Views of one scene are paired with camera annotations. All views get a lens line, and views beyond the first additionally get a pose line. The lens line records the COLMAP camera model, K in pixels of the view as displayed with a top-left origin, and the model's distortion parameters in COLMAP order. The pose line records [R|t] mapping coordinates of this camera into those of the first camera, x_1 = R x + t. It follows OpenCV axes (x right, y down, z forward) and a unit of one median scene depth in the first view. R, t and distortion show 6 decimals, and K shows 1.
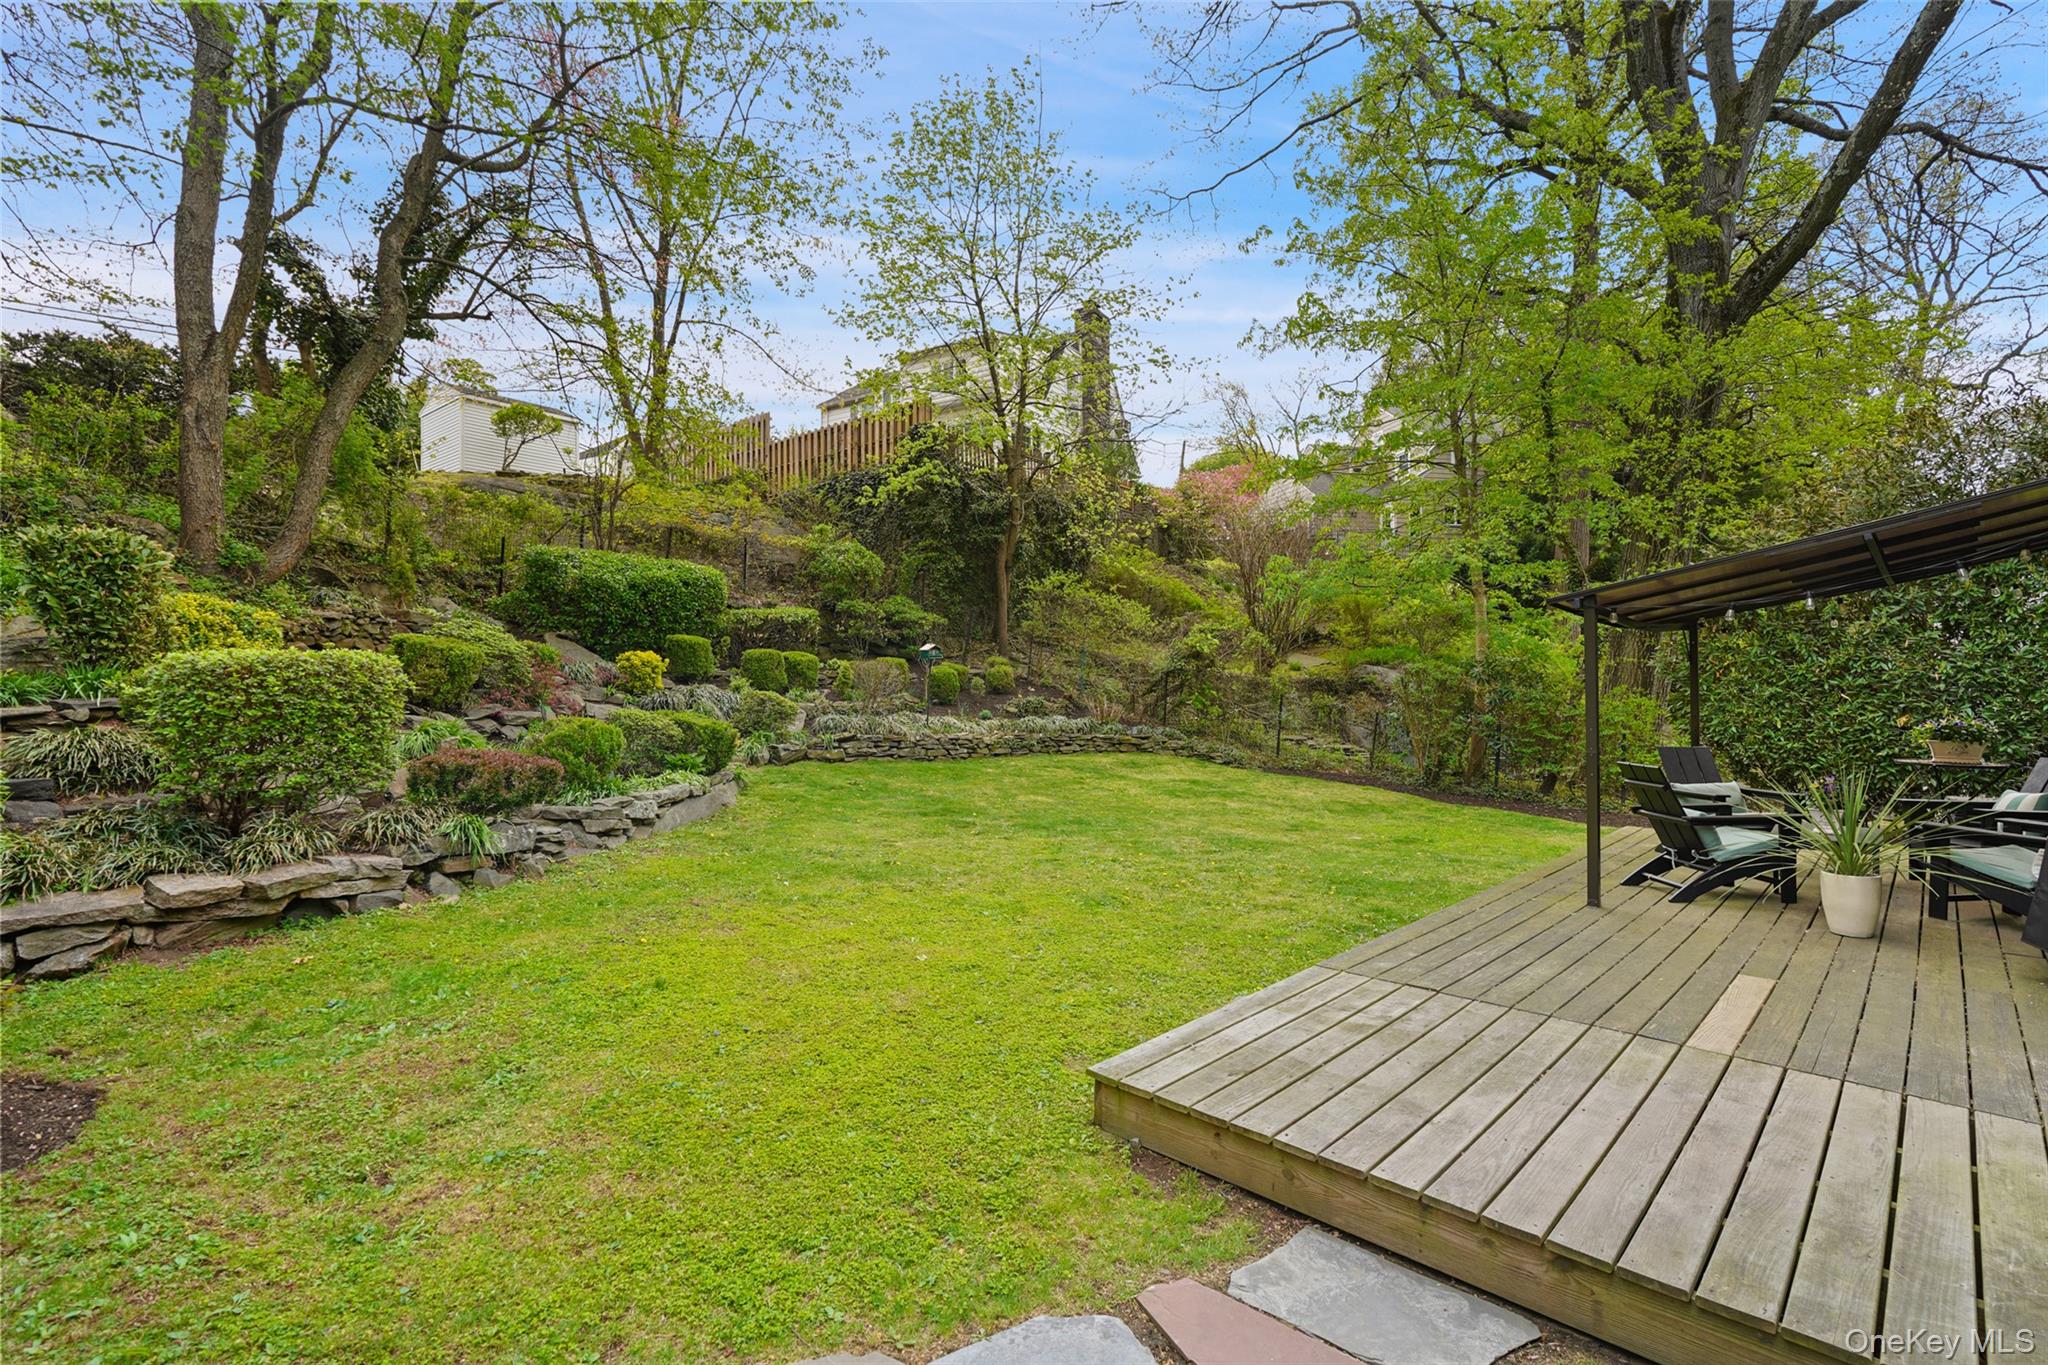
lens RADIAL K [[948.2, 0, 994.8], [0, 948.2, 691.6], [0, 0, 1]] dist [-0.012555, 0.005736]
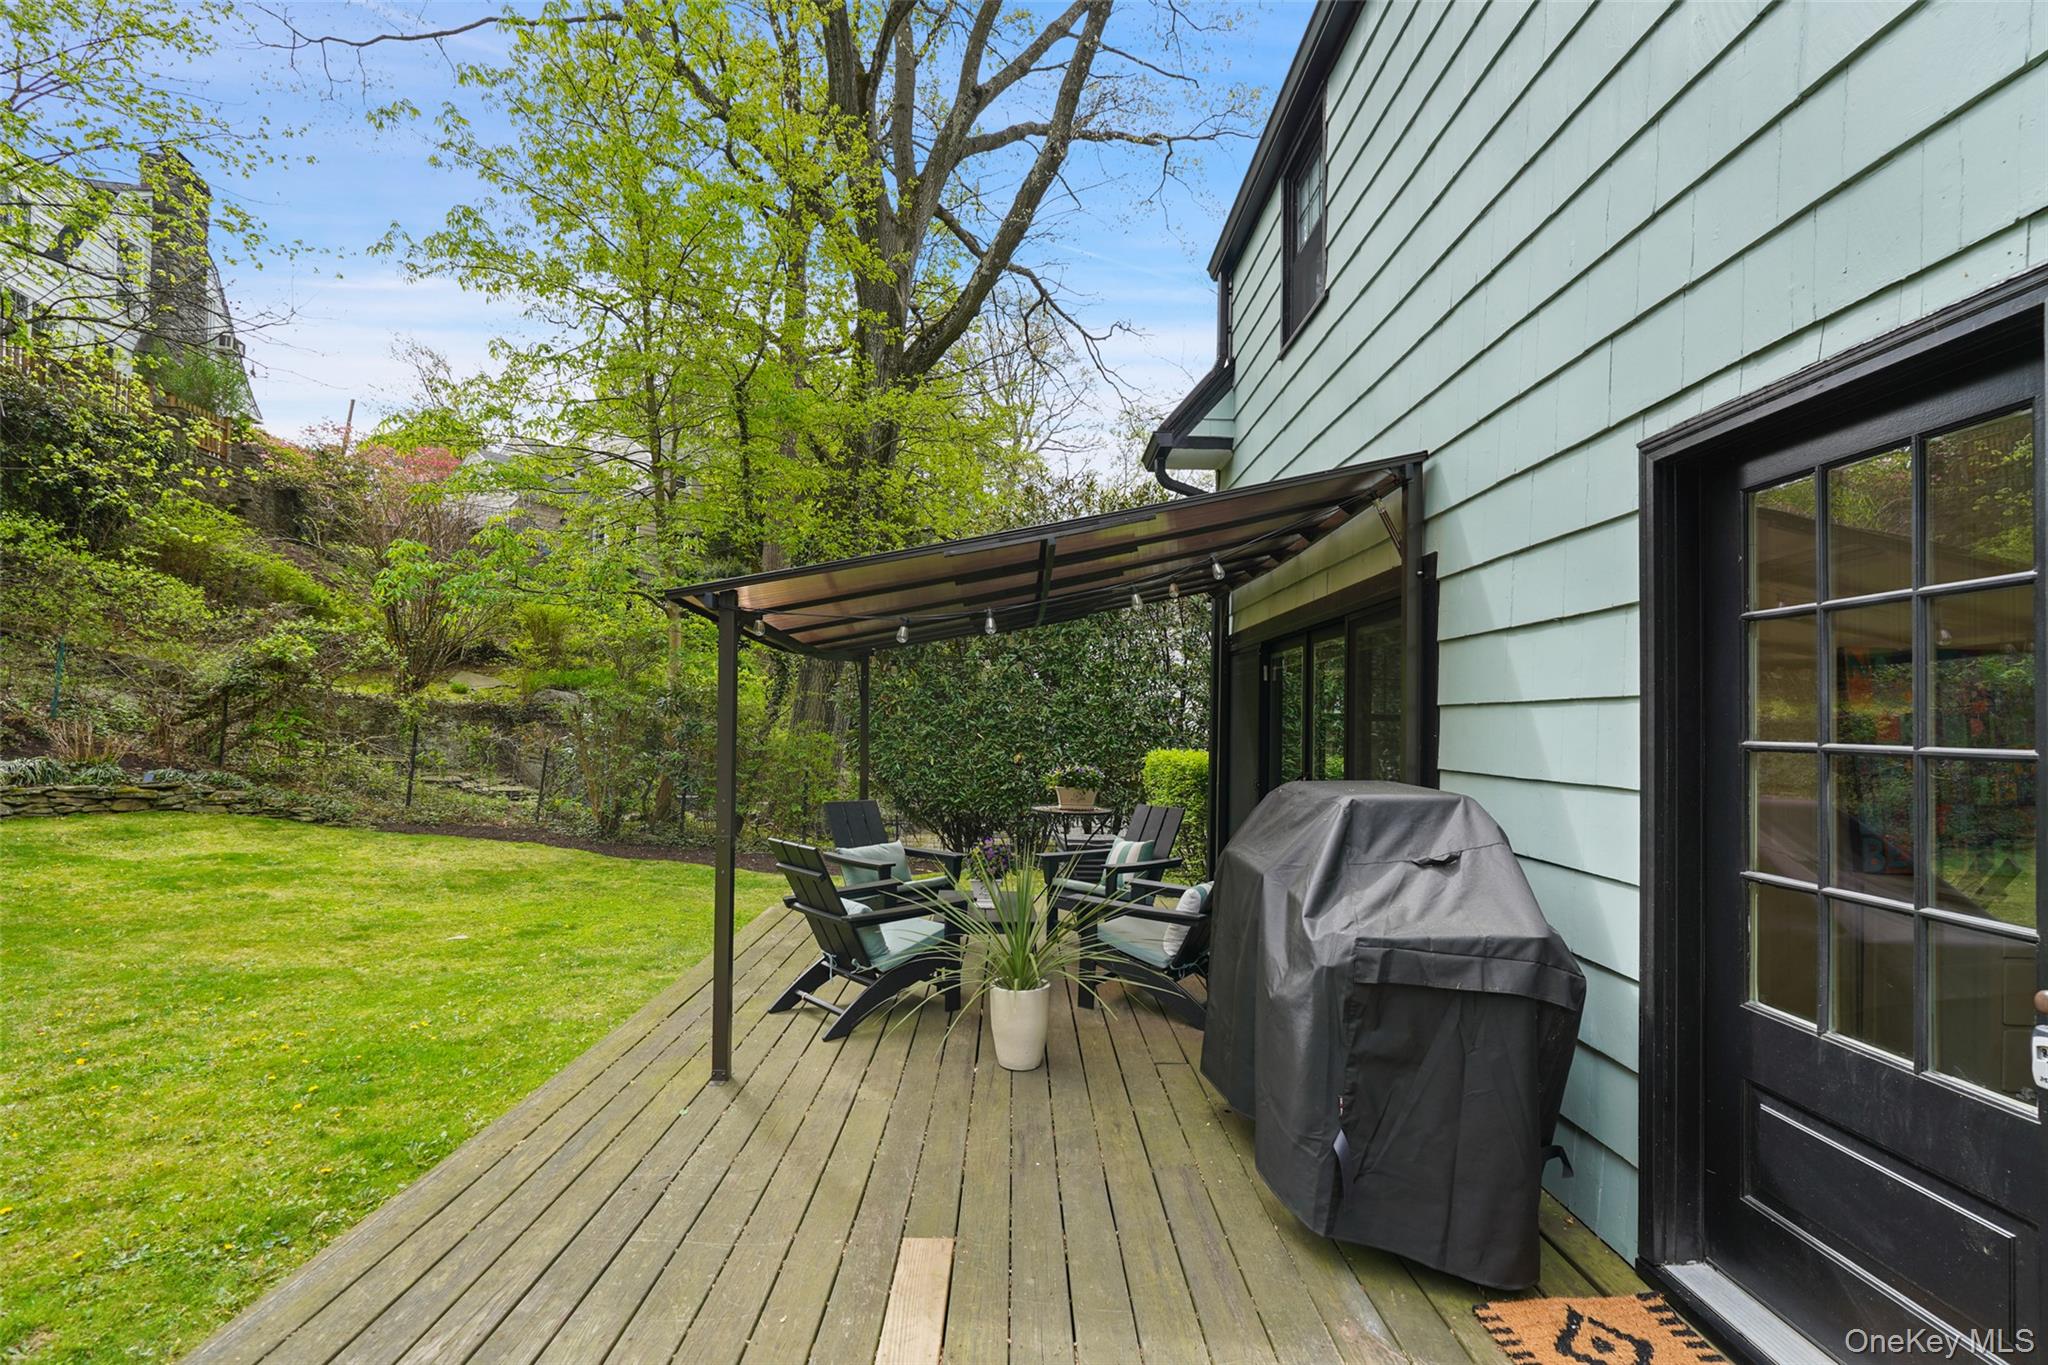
lens RADIAL K [[948.2, 0, 1023.7], [0, 948.2, 698.2], [0, 0, 1]] dist [-0.012555, 0.005736]
pose [[0.697657, 0.034398, 0.715605, 0.116245], [-0.019110, 0.999385, -0.029409, -0.005193], [-0.716177, 0.006842, 0.697885, 0.151901]]
